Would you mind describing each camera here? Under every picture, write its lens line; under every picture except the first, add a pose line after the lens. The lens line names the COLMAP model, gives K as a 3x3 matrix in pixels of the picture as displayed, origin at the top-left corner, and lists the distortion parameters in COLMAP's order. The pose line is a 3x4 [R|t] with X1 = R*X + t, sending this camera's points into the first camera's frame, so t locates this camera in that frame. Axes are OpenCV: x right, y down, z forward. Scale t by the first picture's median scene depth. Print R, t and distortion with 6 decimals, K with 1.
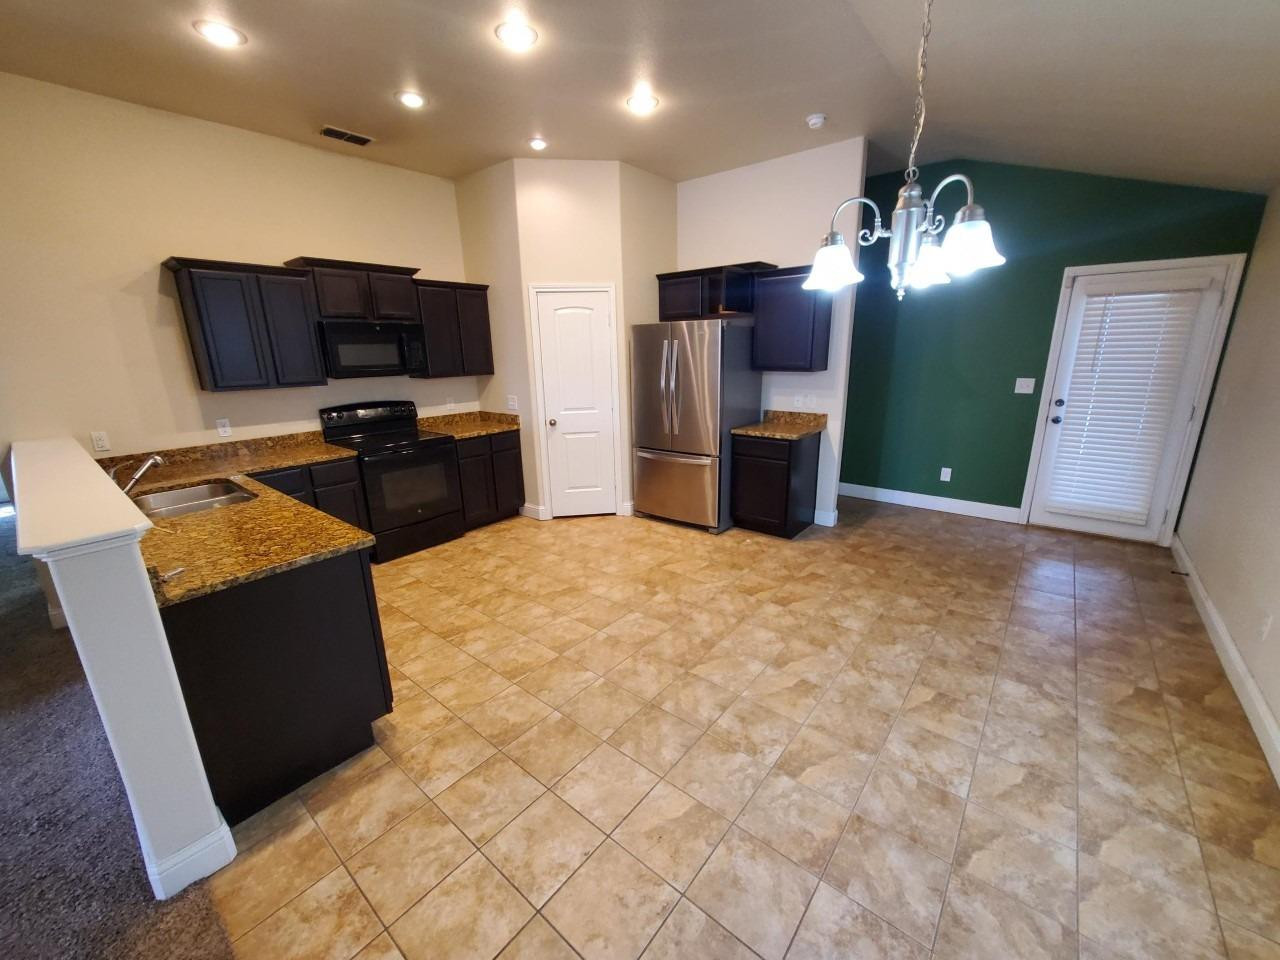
lens RADIAL K [[504.9, 0, 637.1], [0, 504.9, 481.2], [0, 0, 1]] dist [-0.001750, -0.000262]
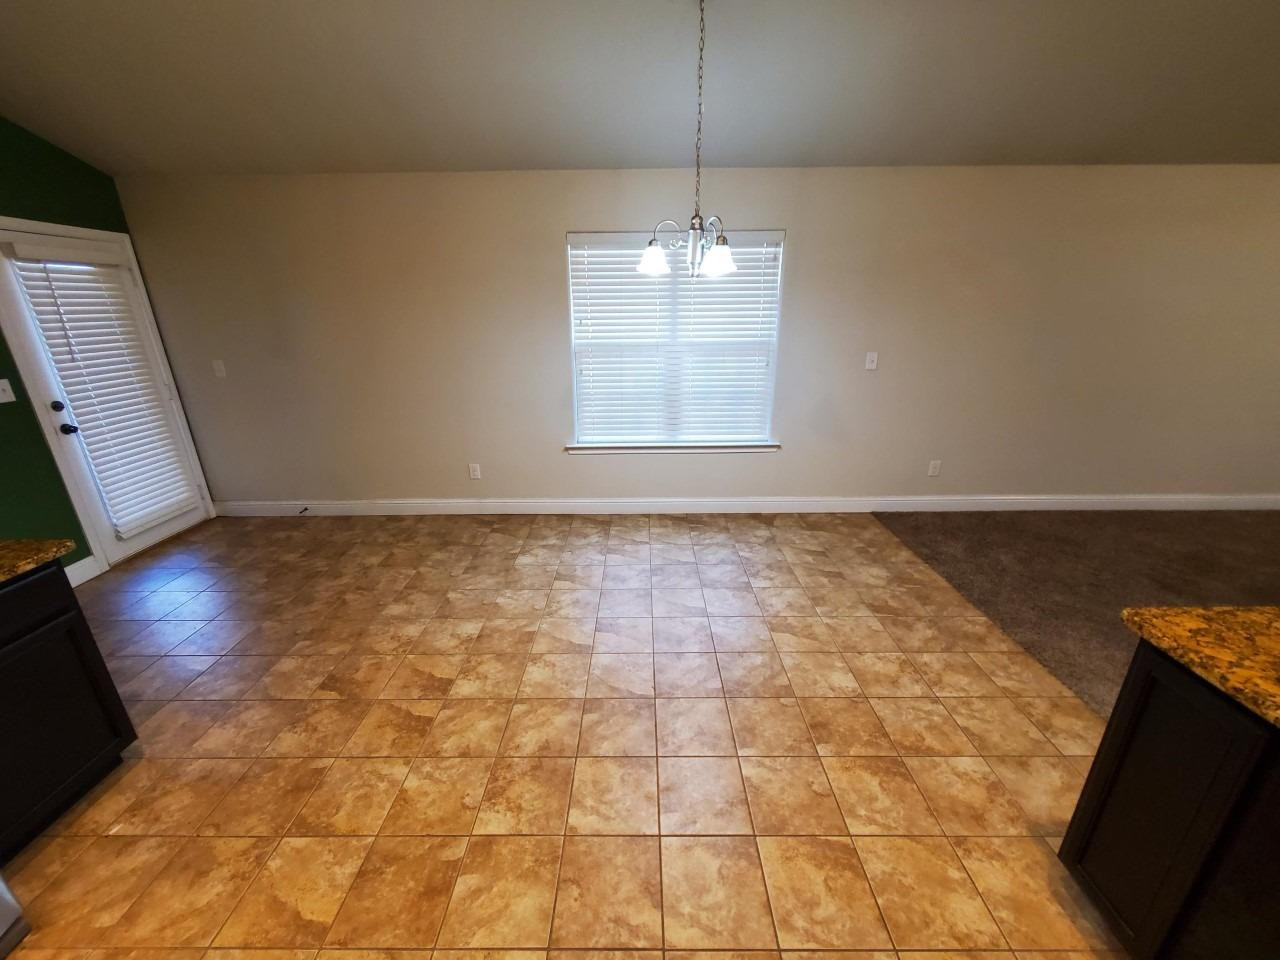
lens RADIAL K [[504.9, 0, 637.1], [0, 504.9, 481.2], [0, 0, 1]] dist [-0.001750, -0.000262]
pose [[-0.627347, -0.227061, 0.744902, -0.350455], [0.223910, 0.863561, 0.451805, -0.268285], [-0.745855, 0.450229, -0.490911, 1.025935]]
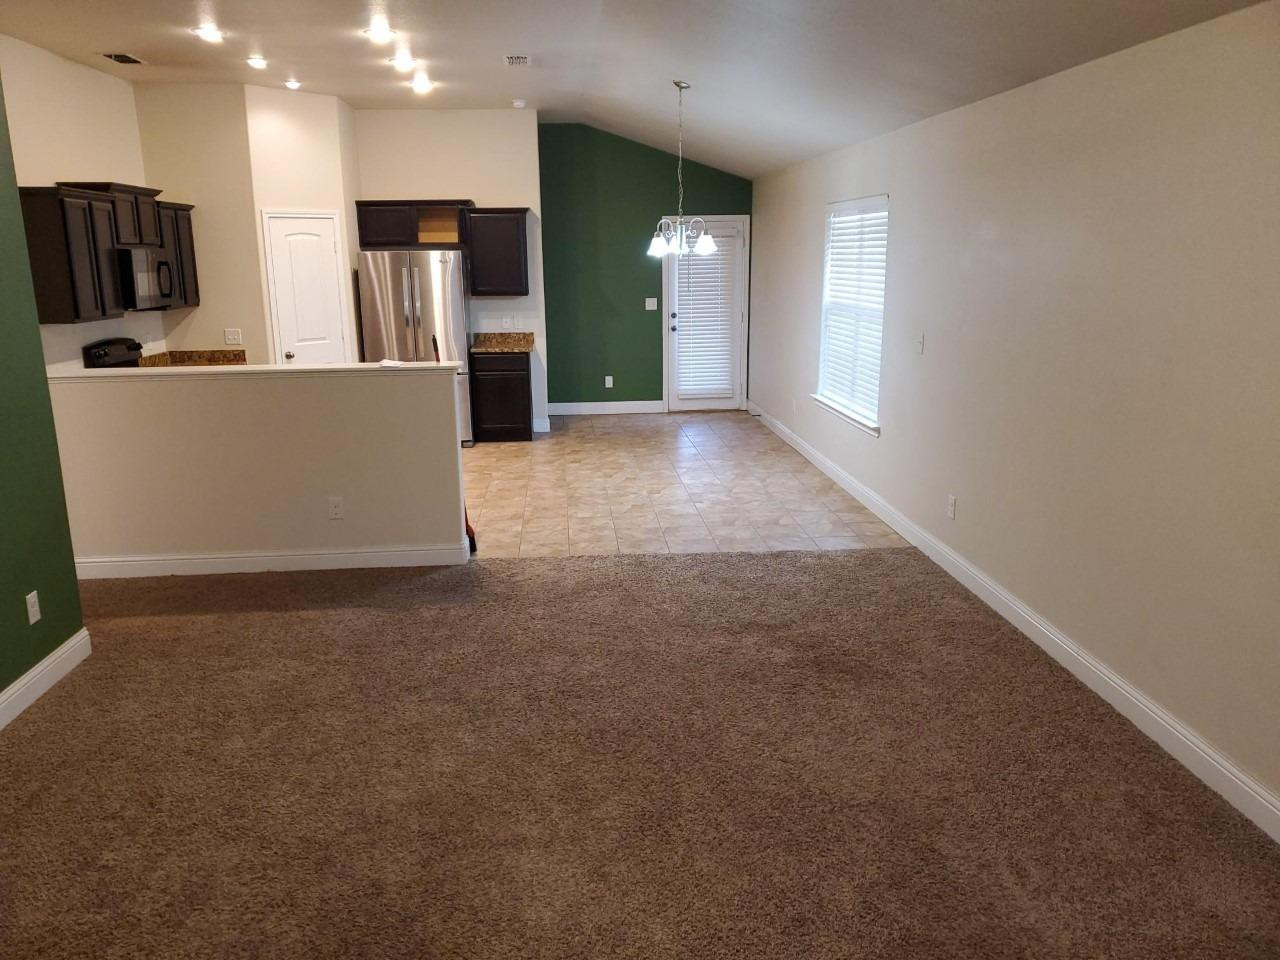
lens RADIAL K [[974.7, 0, 619.8], [0, 974.7, 481.4], [0, 0, 1]] dist [0.009973, 0.000231]
pose [[0.728367, -0.144041, 0.669876, -1.405305], [0.174602, 0.984397, 0.021825, 0.259202], [-0.662568, 0.101065, 0.742152, -1.033620]]
